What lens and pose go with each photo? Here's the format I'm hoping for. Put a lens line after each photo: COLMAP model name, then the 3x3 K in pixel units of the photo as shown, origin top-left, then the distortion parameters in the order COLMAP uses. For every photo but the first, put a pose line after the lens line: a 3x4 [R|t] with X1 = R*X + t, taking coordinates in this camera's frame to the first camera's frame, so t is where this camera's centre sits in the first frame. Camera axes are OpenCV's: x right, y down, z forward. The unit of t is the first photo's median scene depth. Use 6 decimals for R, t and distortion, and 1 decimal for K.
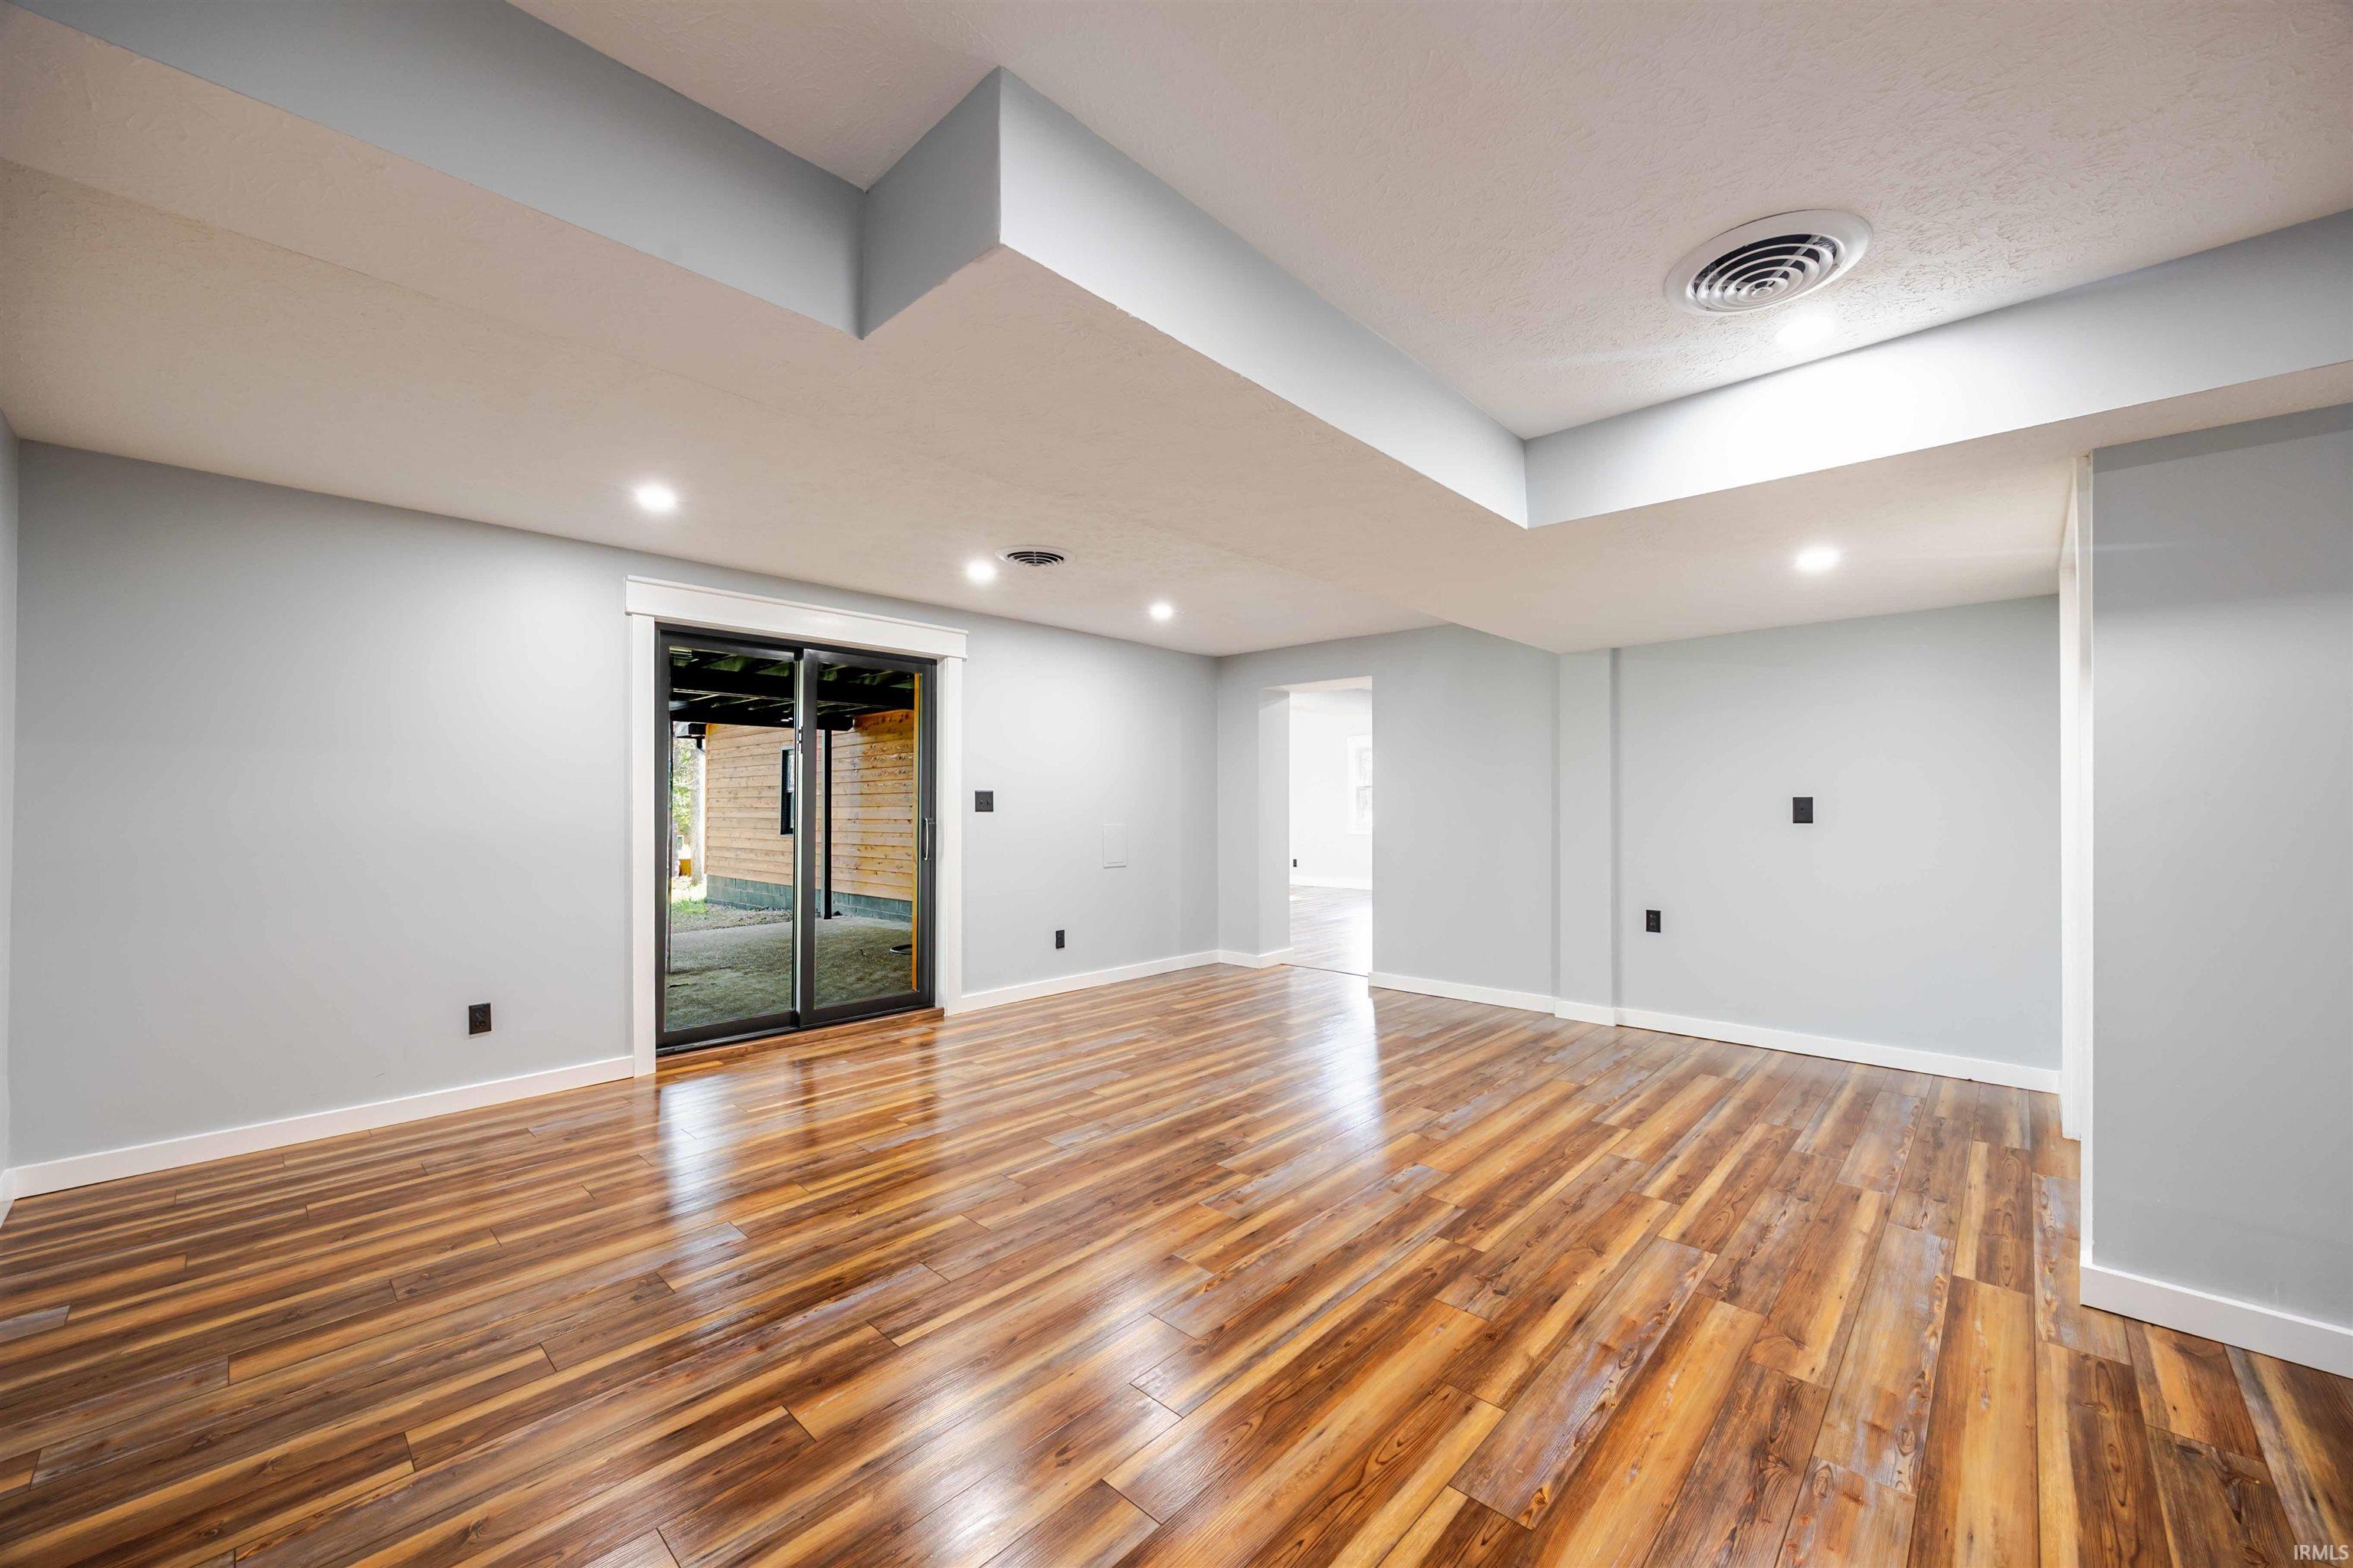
lens RADIAL K [[891.9, 0, 1176.5], [0, 891.9, 784.0], [0, 0, 1]] dist [-0.000538, -0.000086]
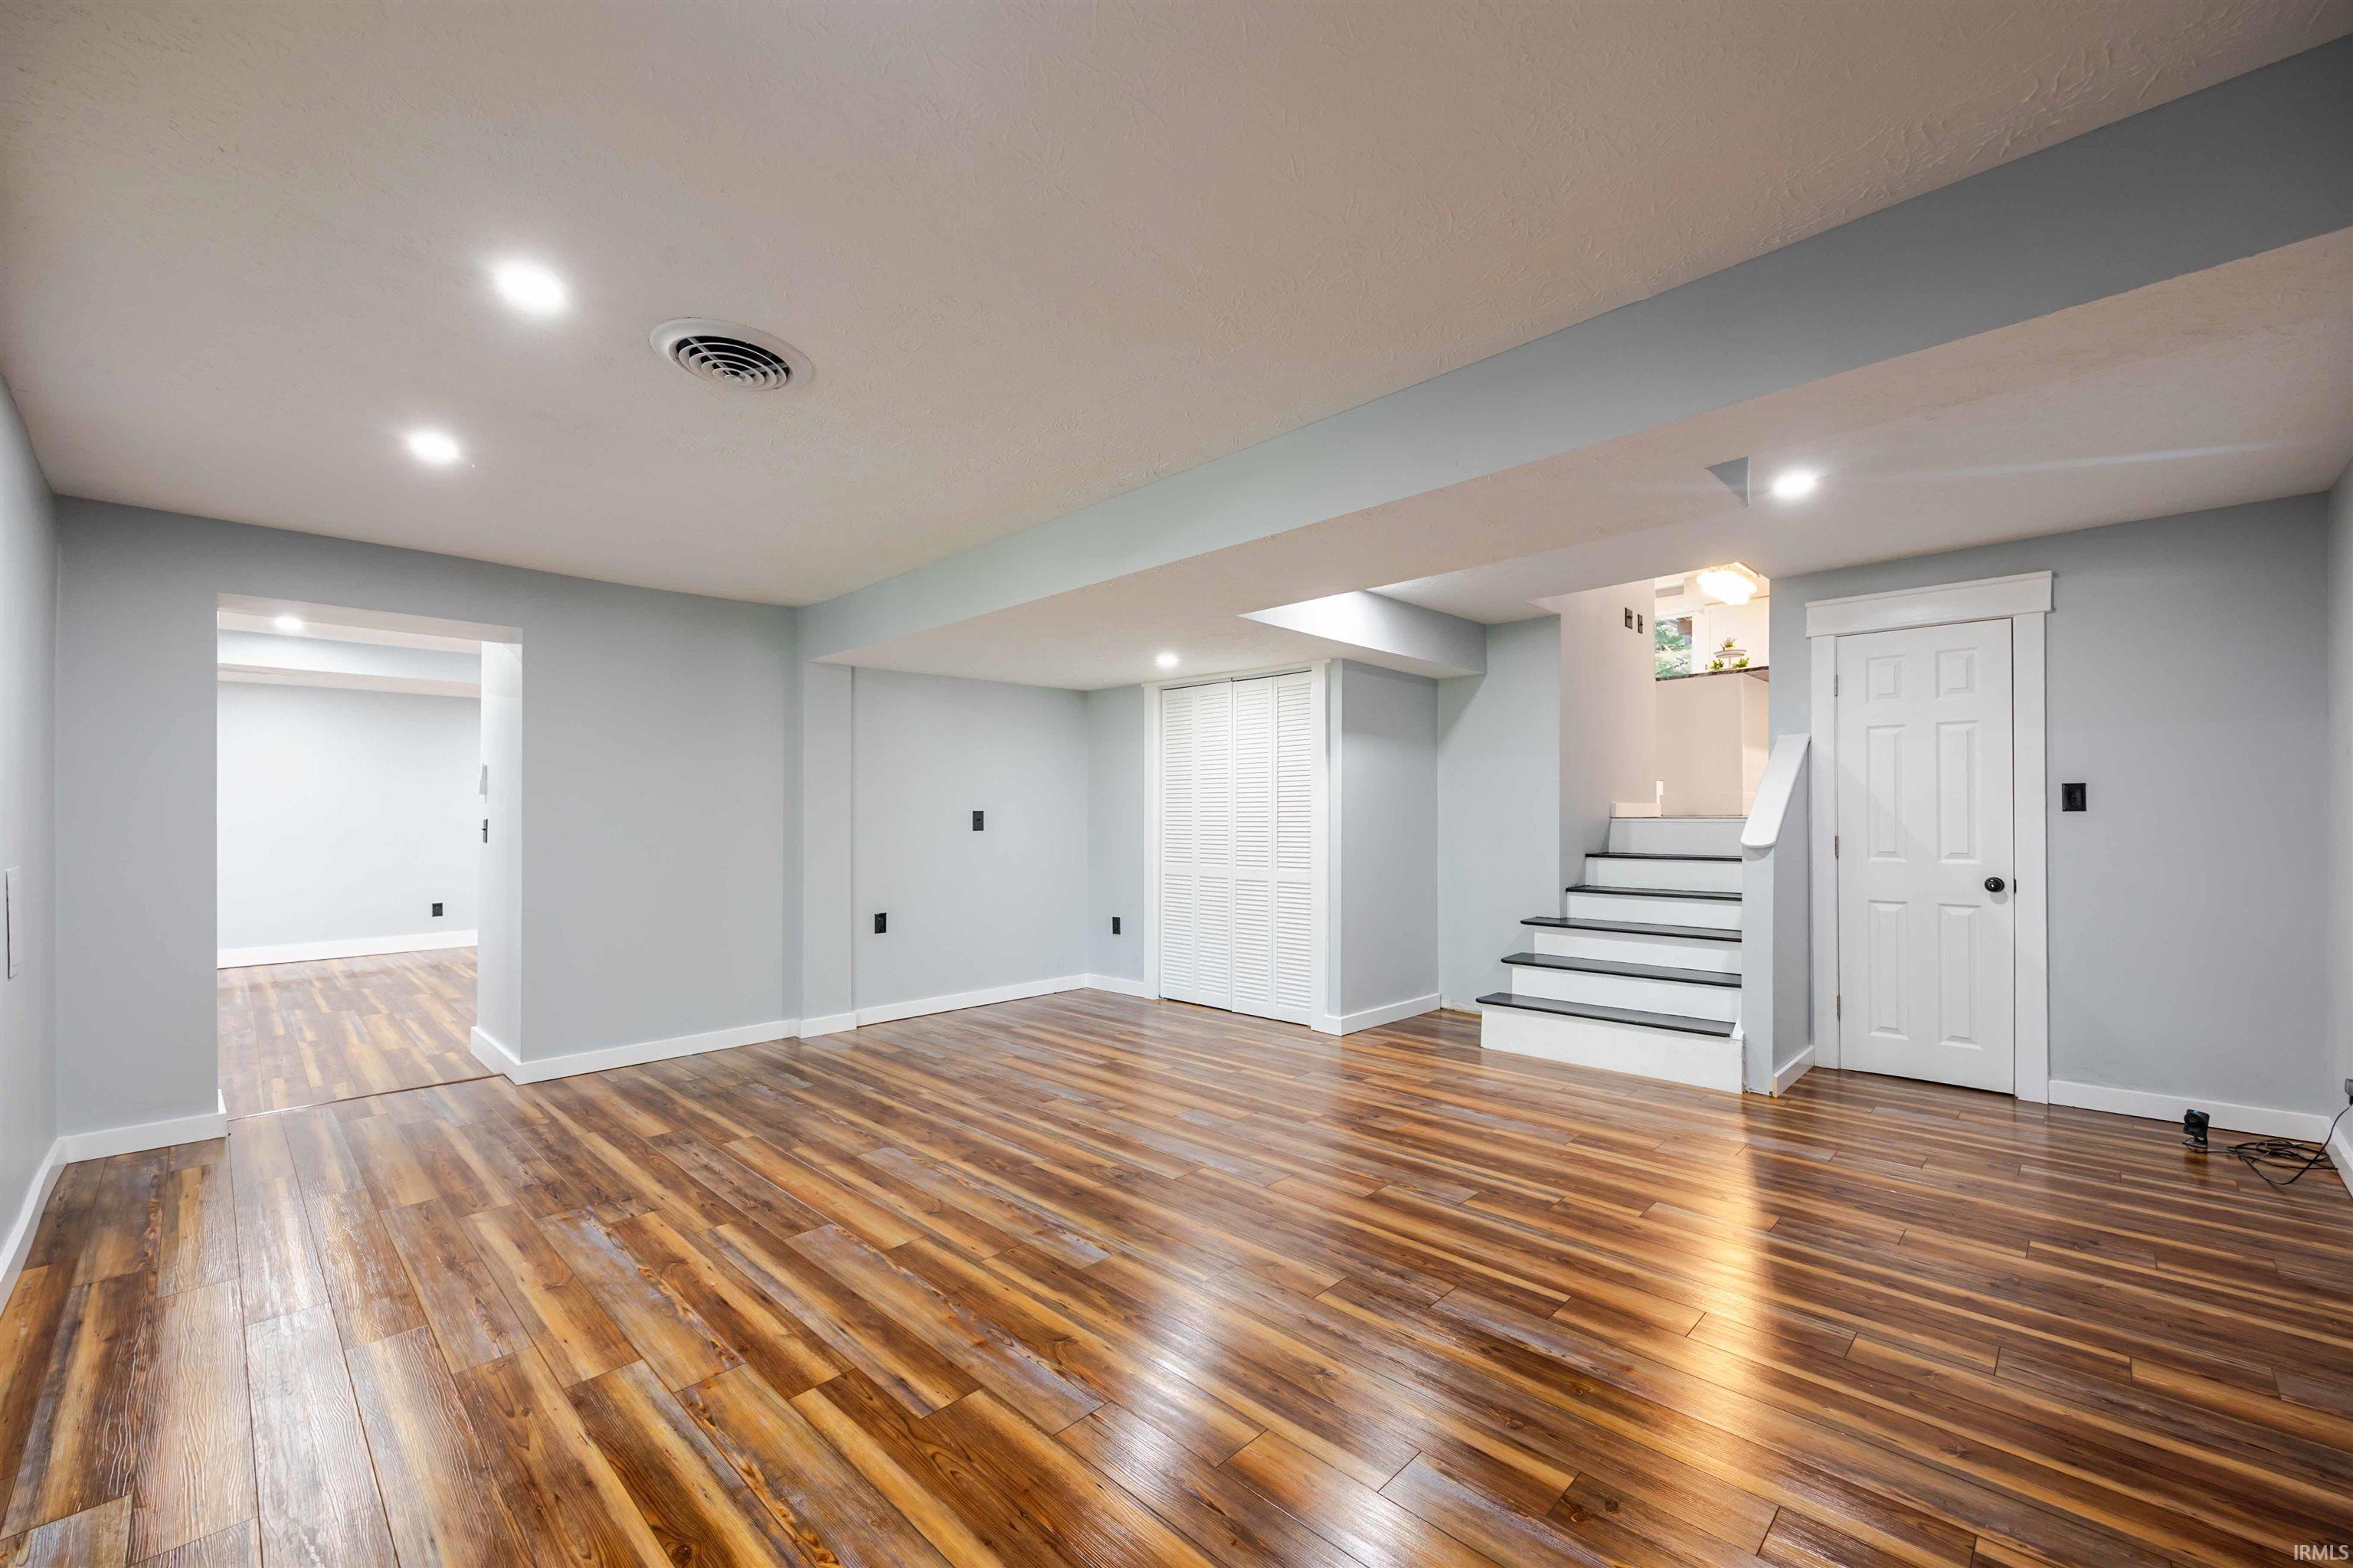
lens RADIAL K [[955.2, 0, 1184.2], [0, 955.2, 808.4], [0, 0, 1]] dist [0.000565, 0.000083]
pose [[0.017406, 0.009982, 0.999799, -0.889404], [-0.014157, 0.999852, -0.009736, 0.027826], [-0.999748, -0.013984, 0.017545, 0.866582]]
